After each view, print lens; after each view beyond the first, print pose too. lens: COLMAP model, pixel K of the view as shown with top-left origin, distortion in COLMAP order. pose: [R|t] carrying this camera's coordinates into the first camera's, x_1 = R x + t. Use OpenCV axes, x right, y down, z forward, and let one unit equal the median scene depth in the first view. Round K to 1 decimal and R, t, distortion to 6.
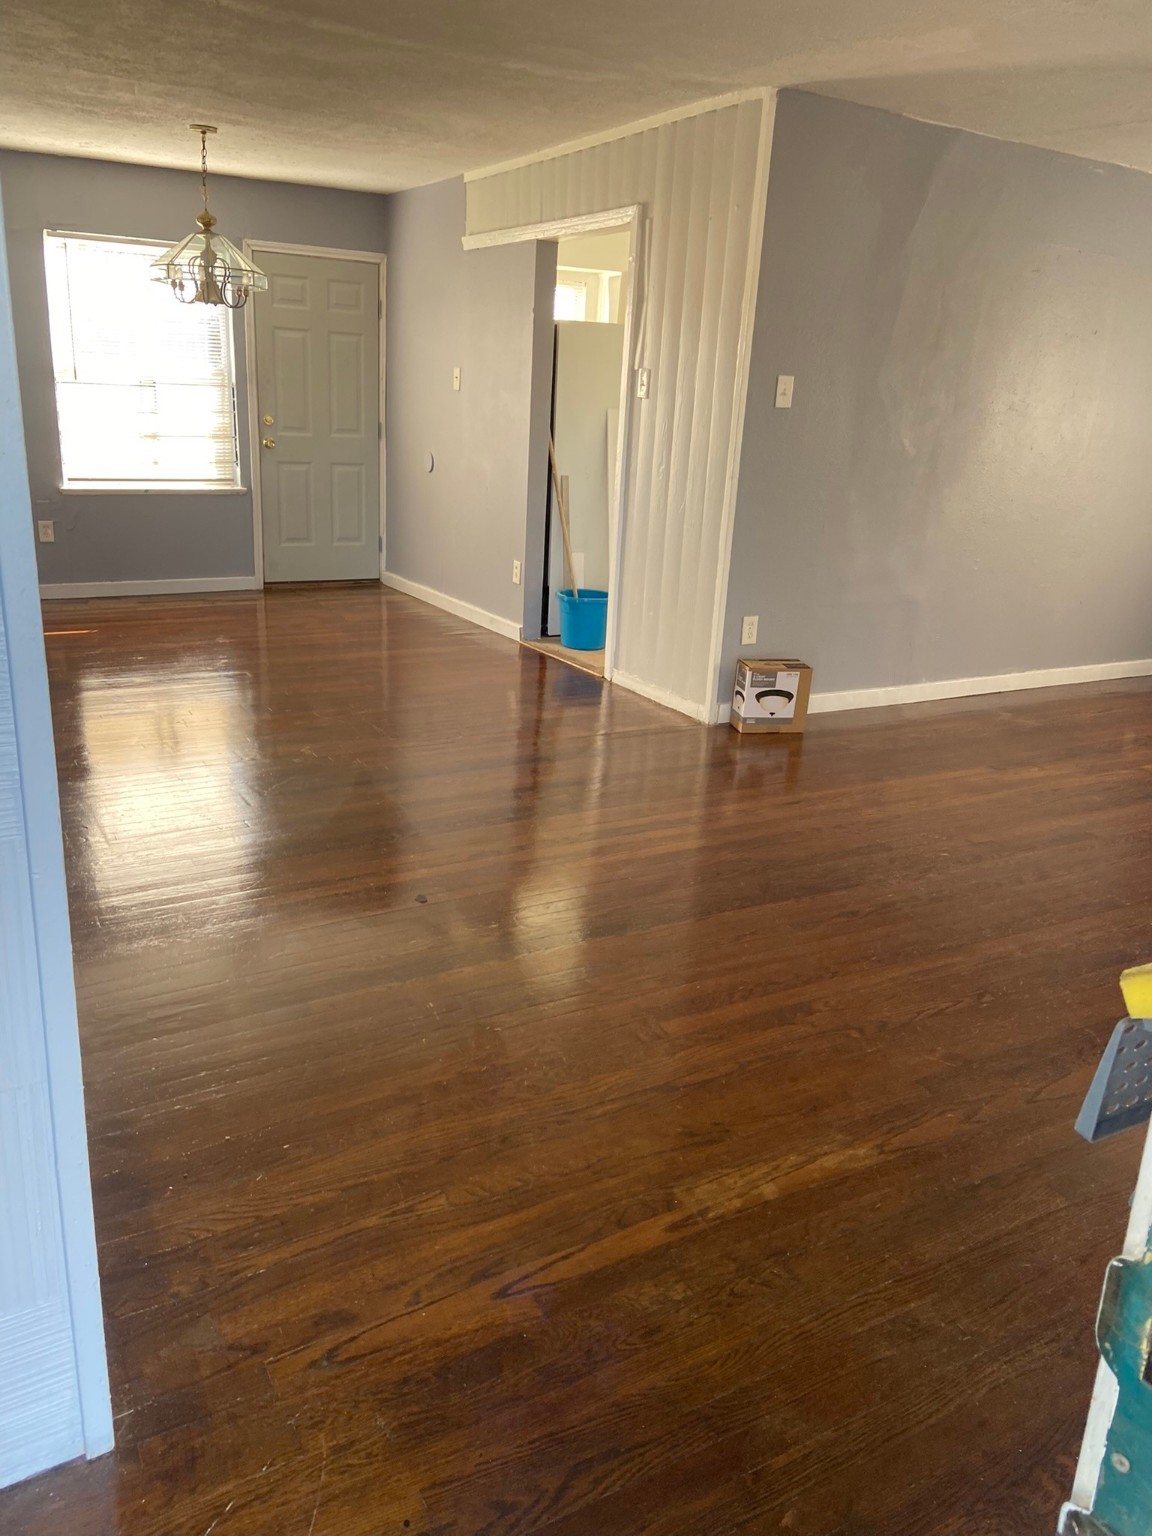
lens RADIAL K [[1163.0, 0, 577.2], [0, 1163.0, 759.3], [0, 0, 1]] dist [0.133253, -0.179888]
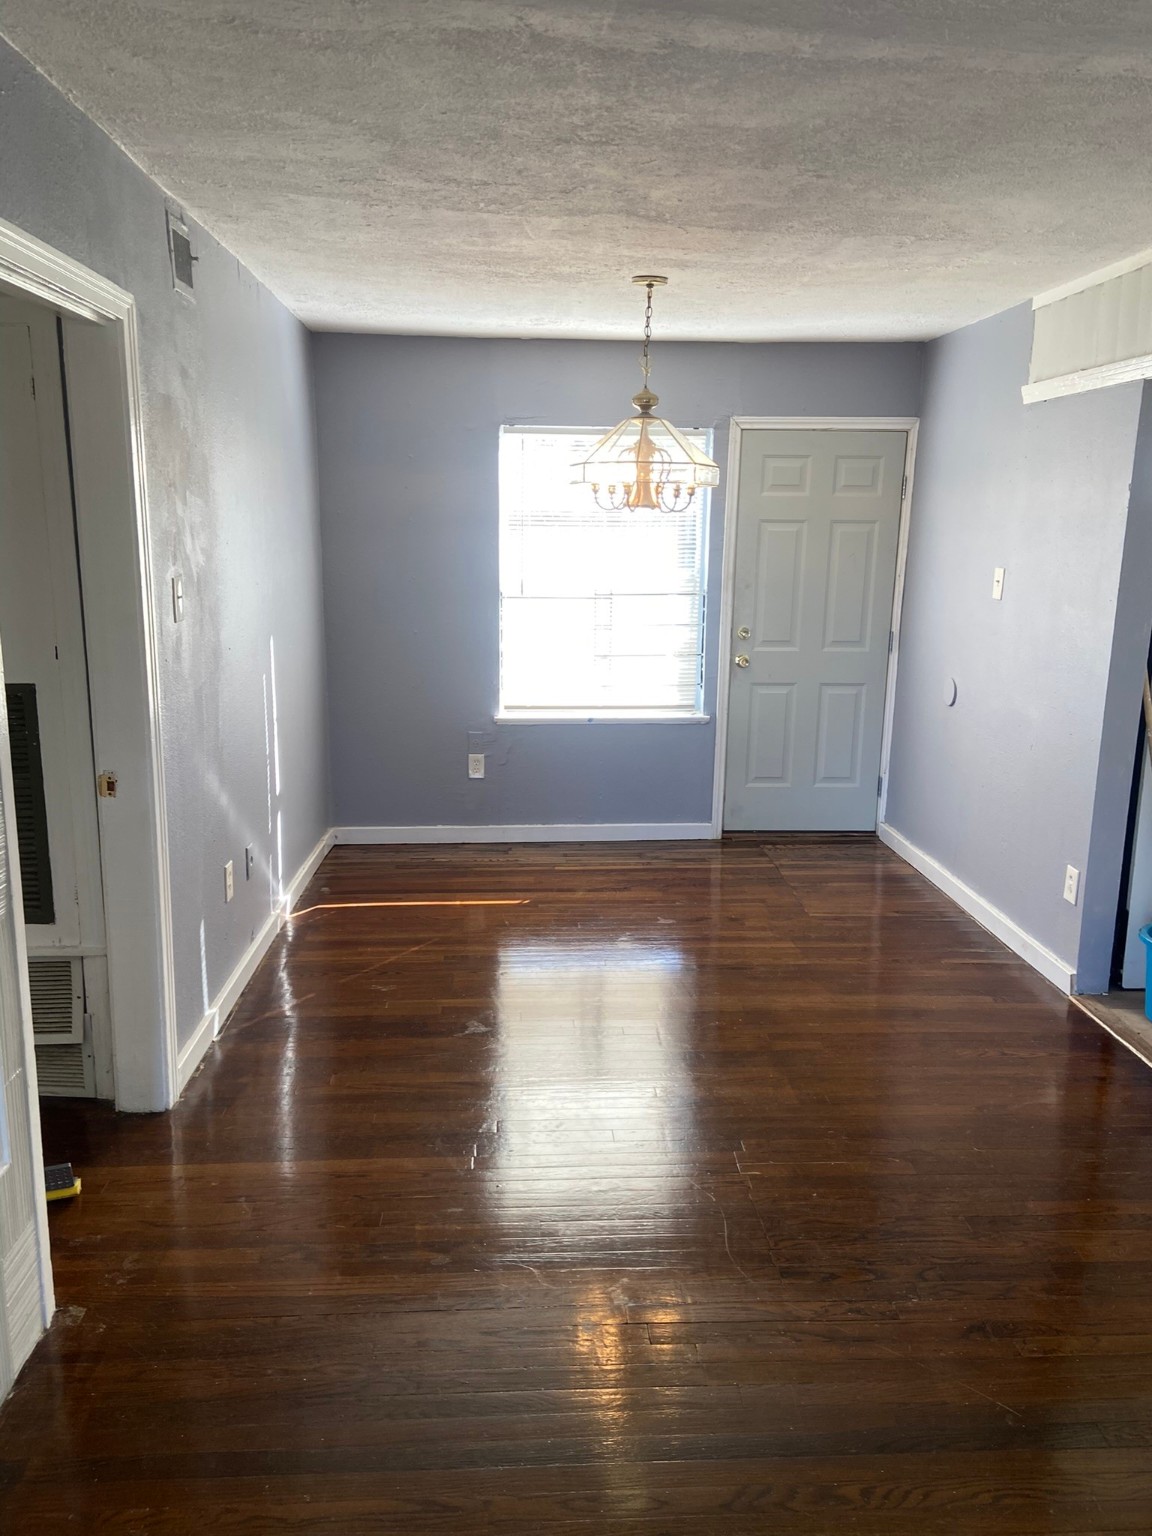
lens RADIAL K [[1163.0, 0, 577.2], [0, 1163.0, 759.3], [0, 0, 1]] dist [0.133253, -0.179888]
pose [[0.891674, 0.056278, -0.449166, -0.006698], [-0.109272, 0.989659, -0.092927, -0.135618], [0.439292, 0.131942, 0.888602, 0.306715]]
